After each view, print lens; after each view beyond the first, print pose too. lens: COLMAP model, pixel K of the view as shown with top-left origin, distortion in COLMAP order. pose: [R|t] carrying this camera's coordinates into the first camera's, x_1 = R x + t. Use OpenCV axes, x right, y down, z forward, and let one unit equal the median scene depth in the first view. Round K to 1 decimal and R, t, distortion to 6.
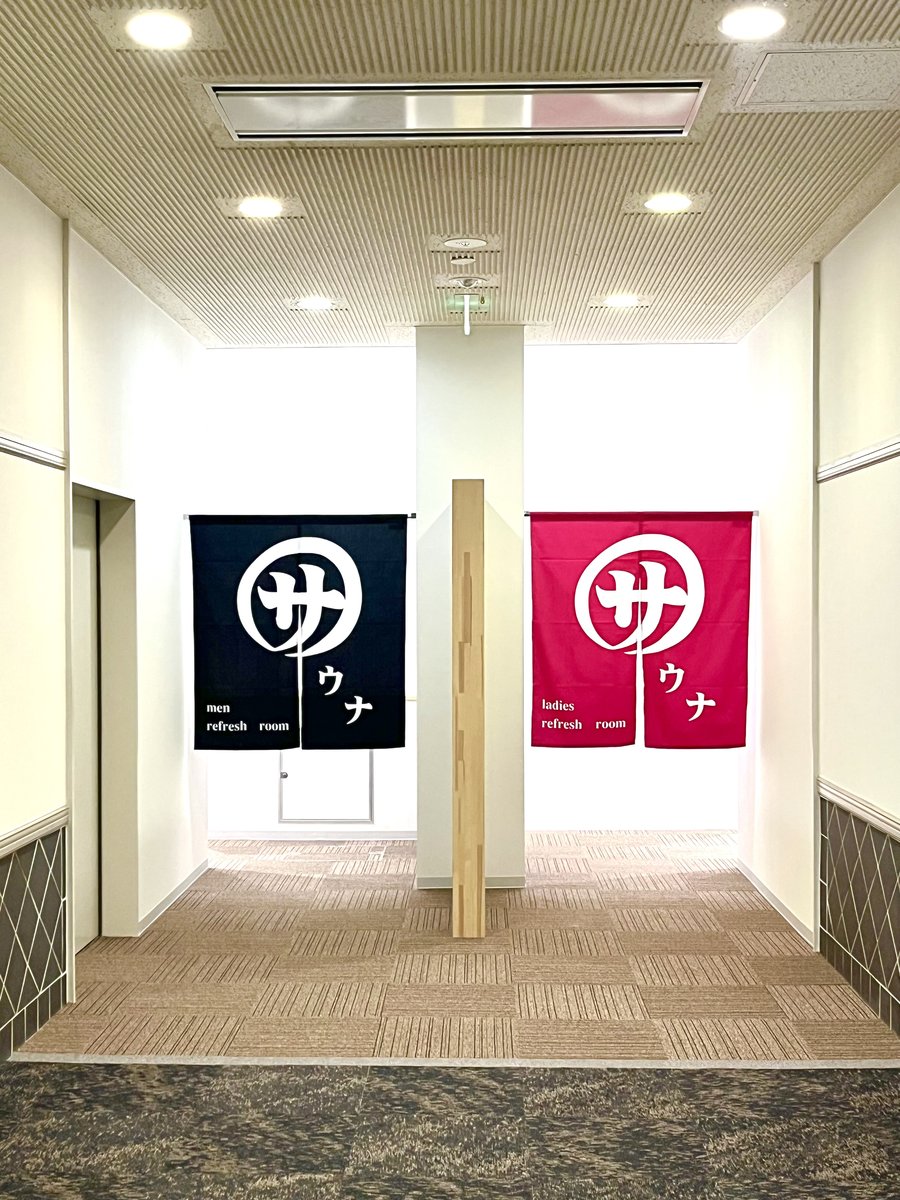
lens RADIAL K [[1521.1, 0, 449.0], [0, 1521.1, 603.3], [0, 0, 1]] dist [0.002038, 0.000000]
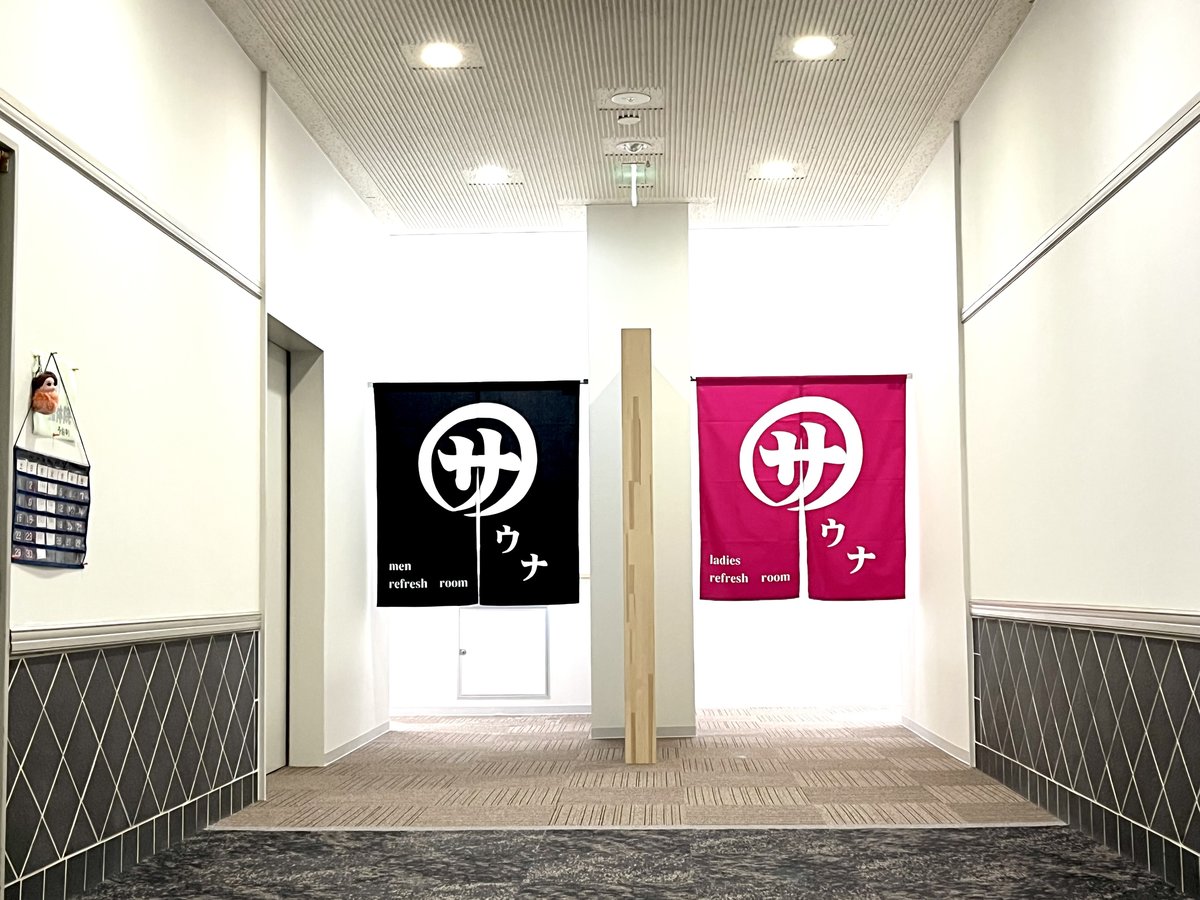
lens RADIAL K [[1521.1, 0, 627.0], [0, 1521.1, 470.0], [0, 0, 1]] dist [0.002038, 0.000000]
pose [[0.999962, -0.008555, 0.001444, 0.003787], [0.008640, 0.997093, -0.075701, 0.097842], [-0.000792, 0.075711, 0.997130, -0.056191]]
